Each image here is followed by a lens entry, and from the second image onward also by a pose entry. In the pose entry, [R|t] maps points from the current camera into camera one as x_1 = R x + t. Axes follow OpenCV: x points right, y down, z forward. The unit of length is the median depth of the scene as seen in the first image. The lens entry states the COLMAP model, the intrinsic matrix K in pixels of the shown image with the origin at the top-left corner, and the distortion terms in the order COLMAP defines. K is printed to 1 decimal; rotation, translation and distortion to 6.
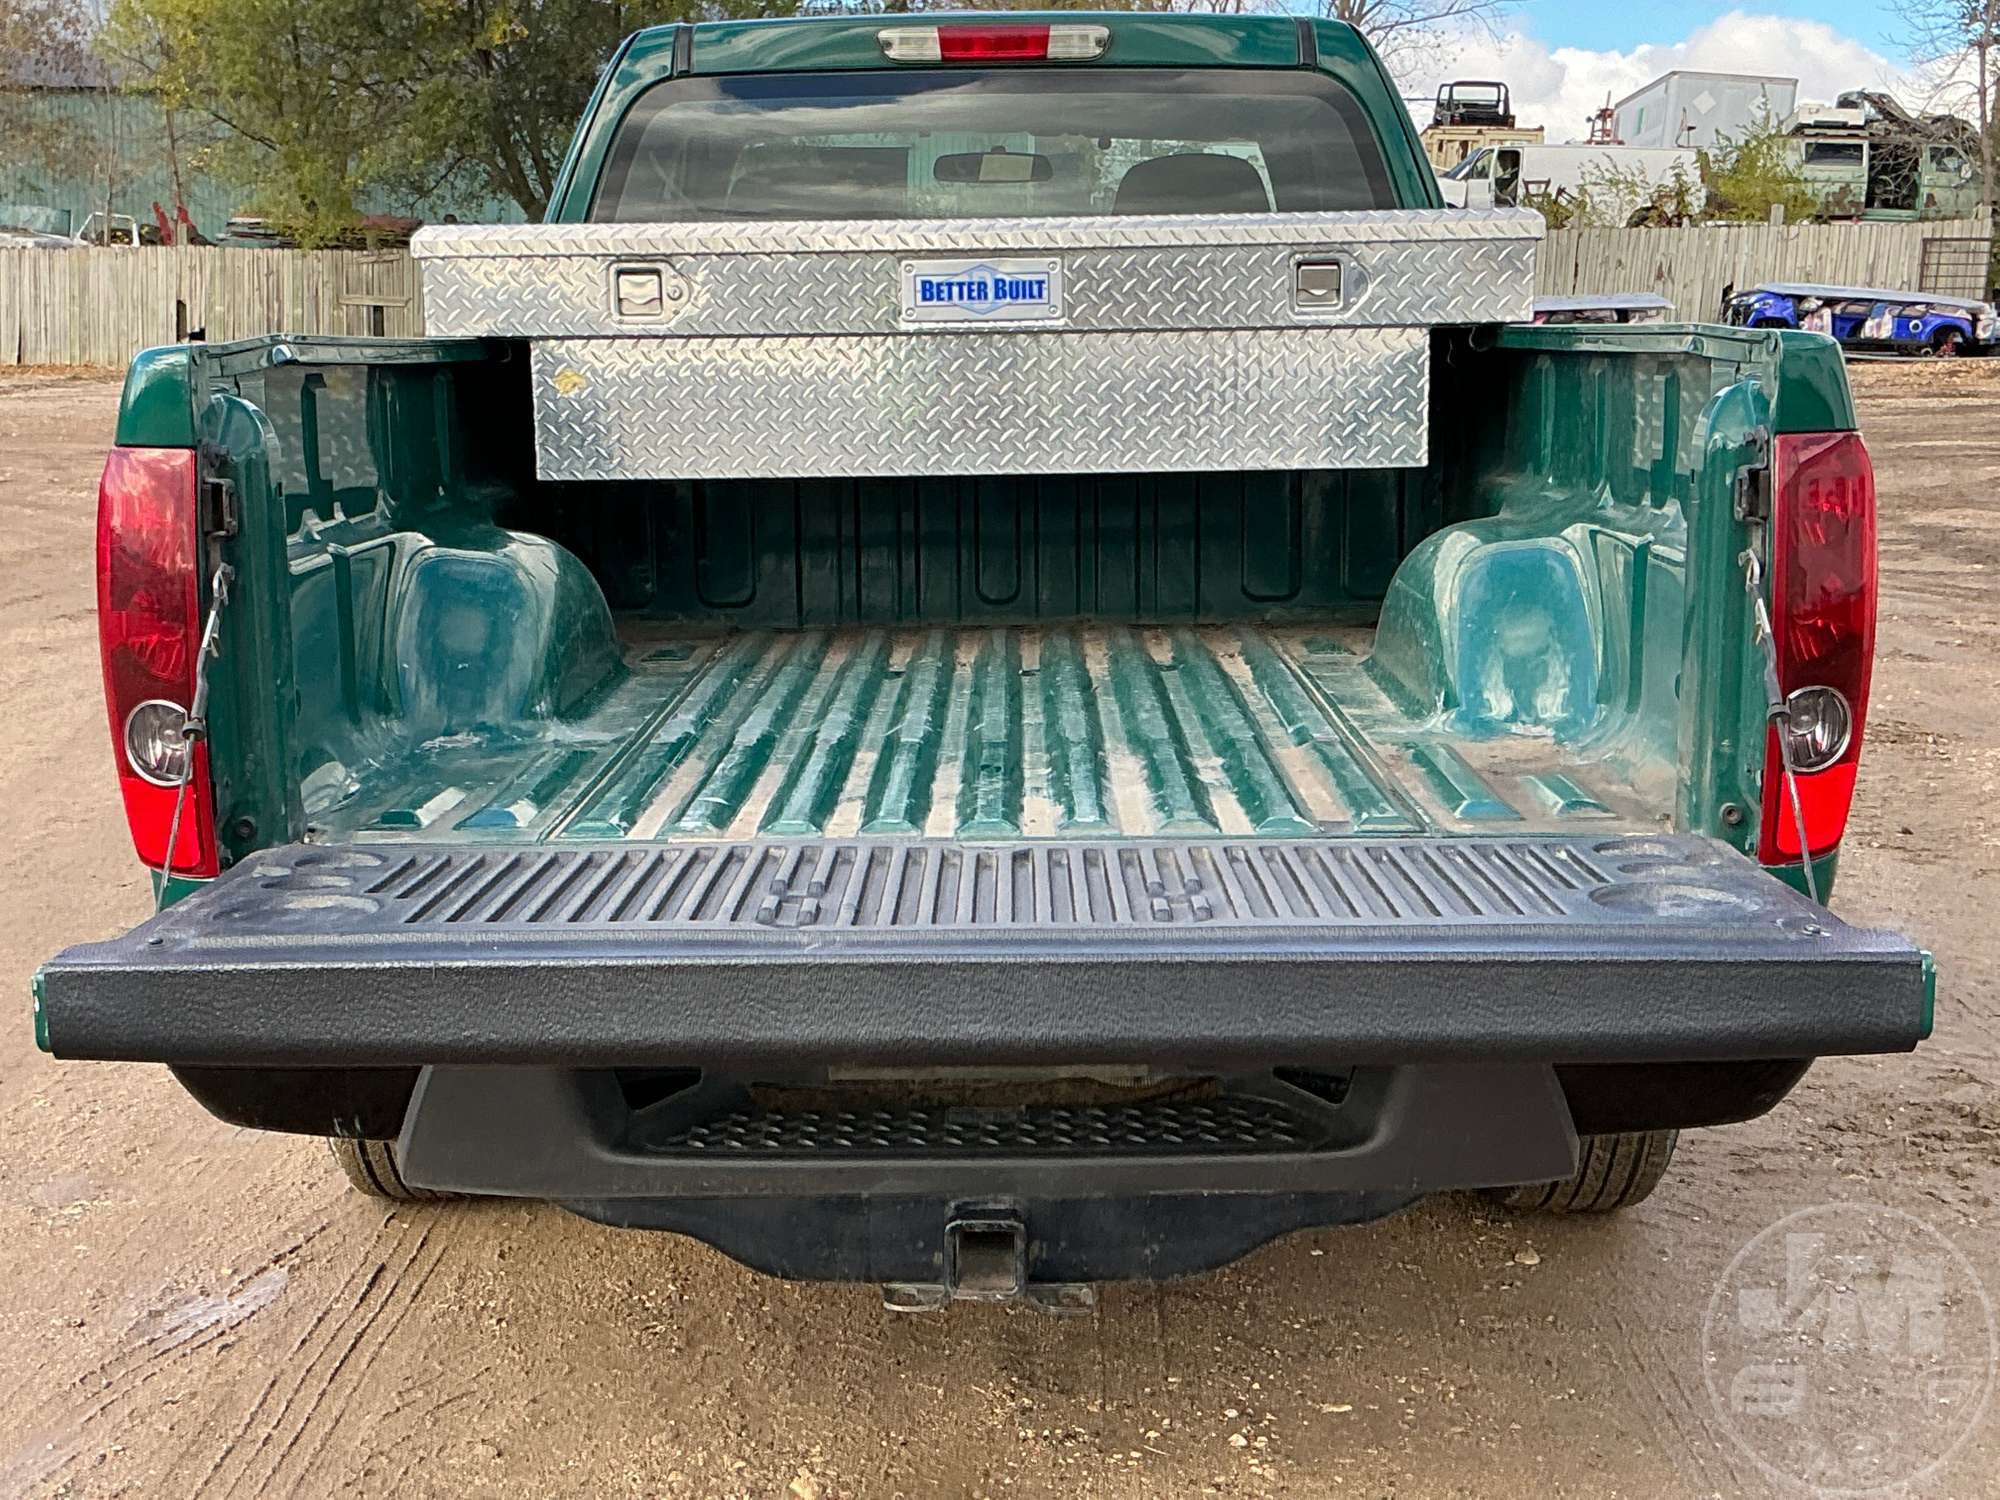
lens RADIAL K [[2598.6, 0, 1000.0], [0, 2598.6, 750.0], [0, 0, 1]] dist [0.163074, -0.419495]
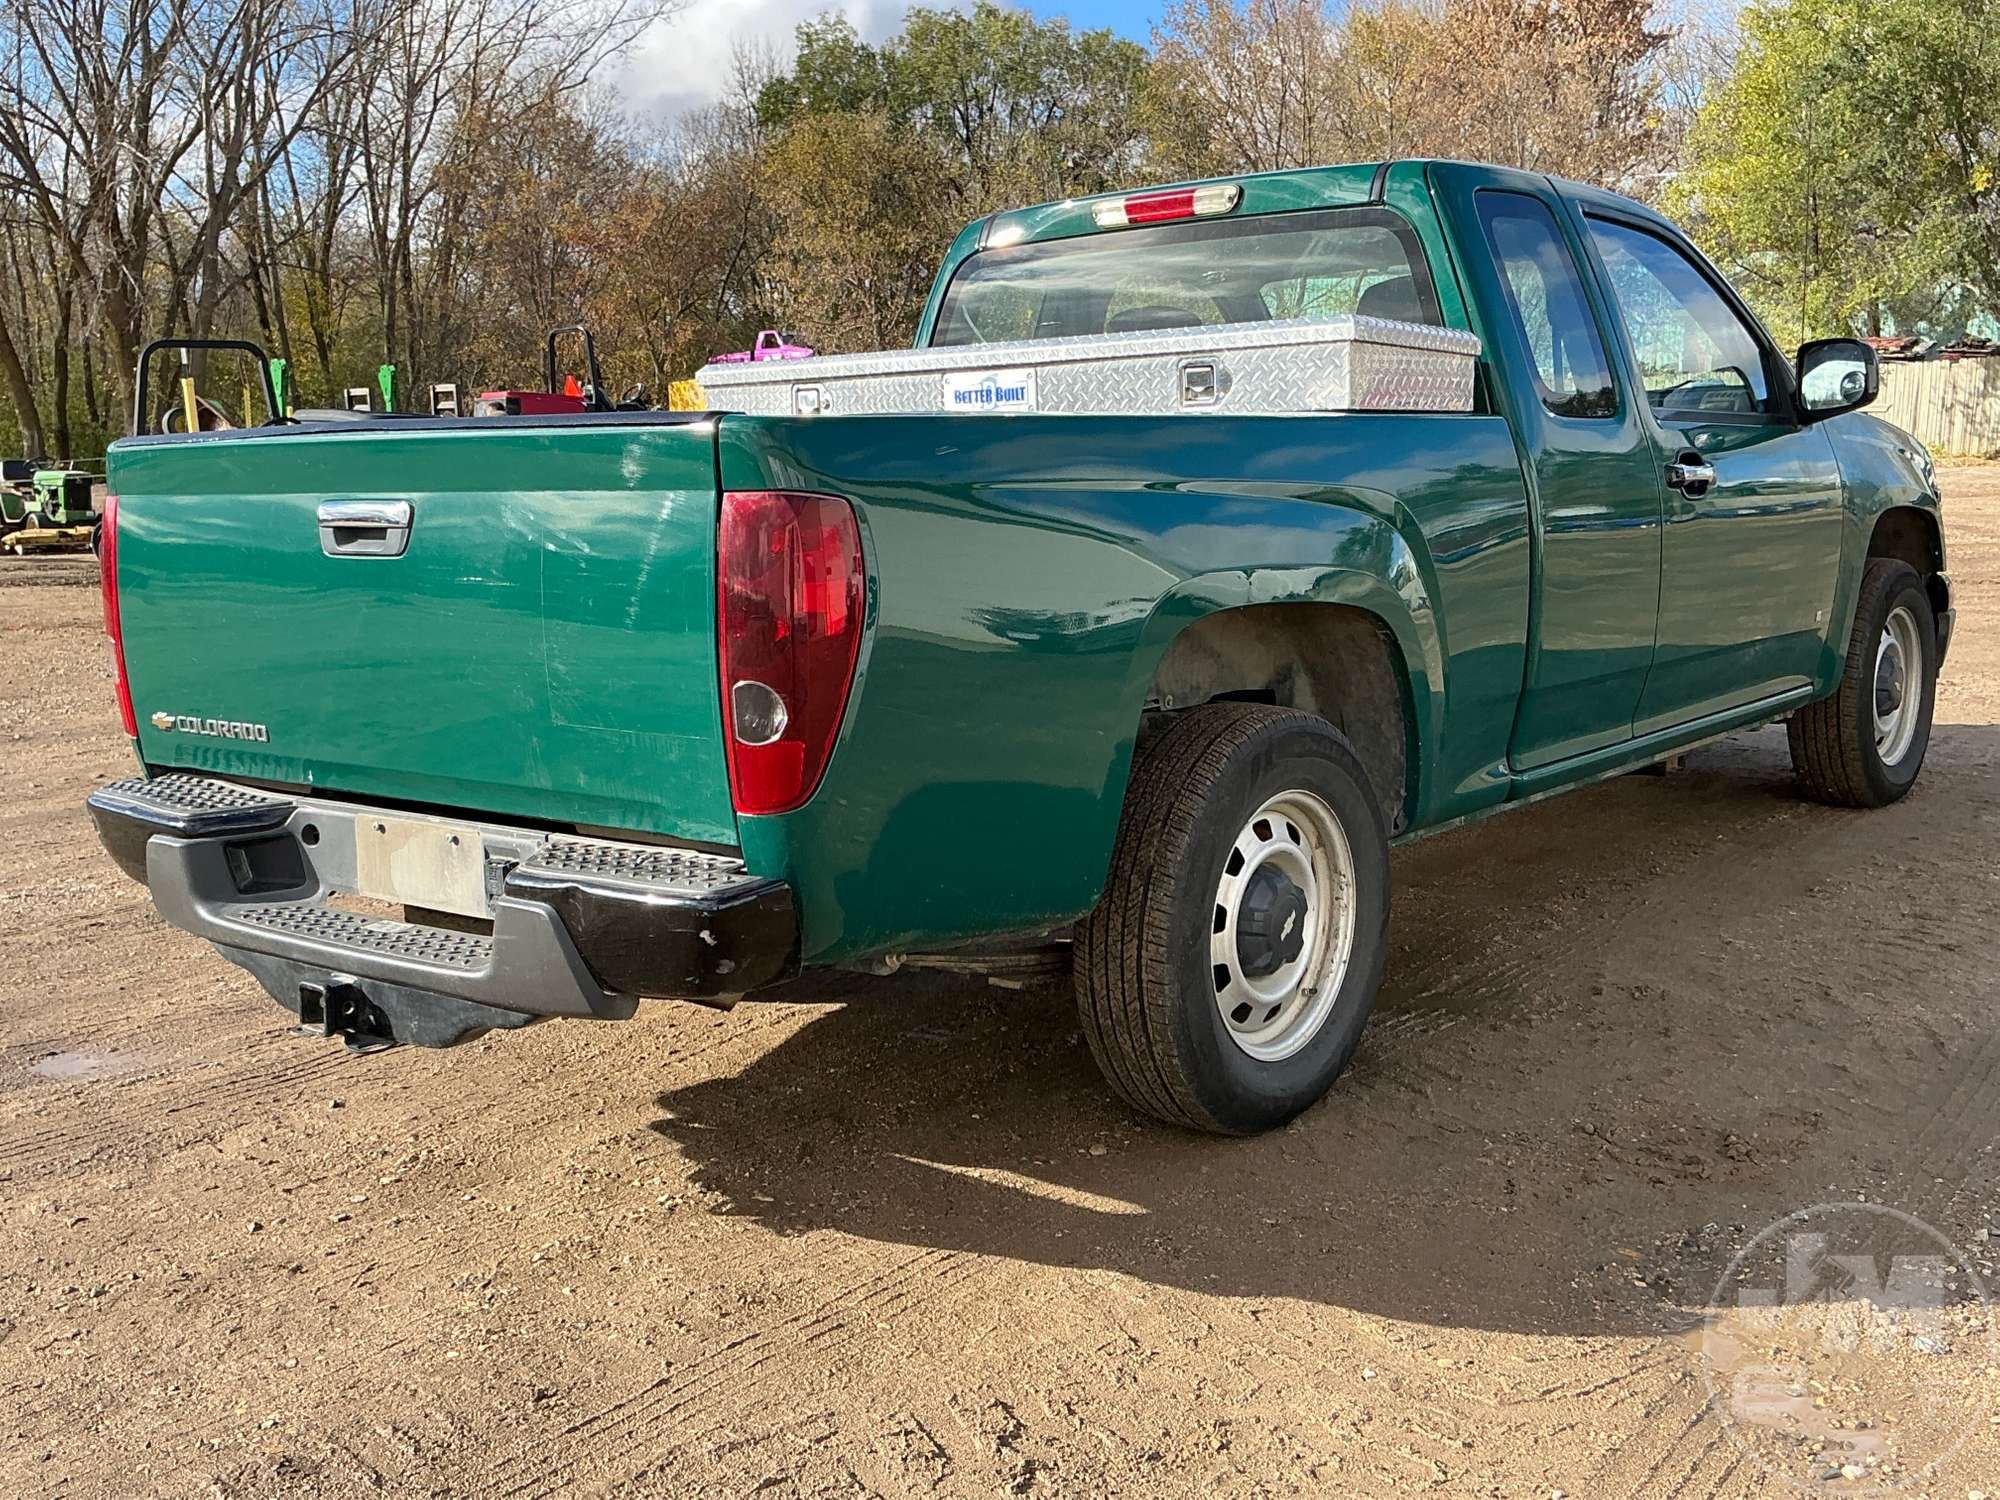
lens RADIAL K [[2053.2, 0, 1000.0], [0, 2053.2, 750.0], [0, 0, 1]] dist [0.118347, -0.244984]
pose [[0.787933, 0.078316, -0.610760, 0.669012], [-0.082754, 0.996349, 0.020999, -0.013814], [0.610175, 0.033997, 0.791537, 0.154164]]
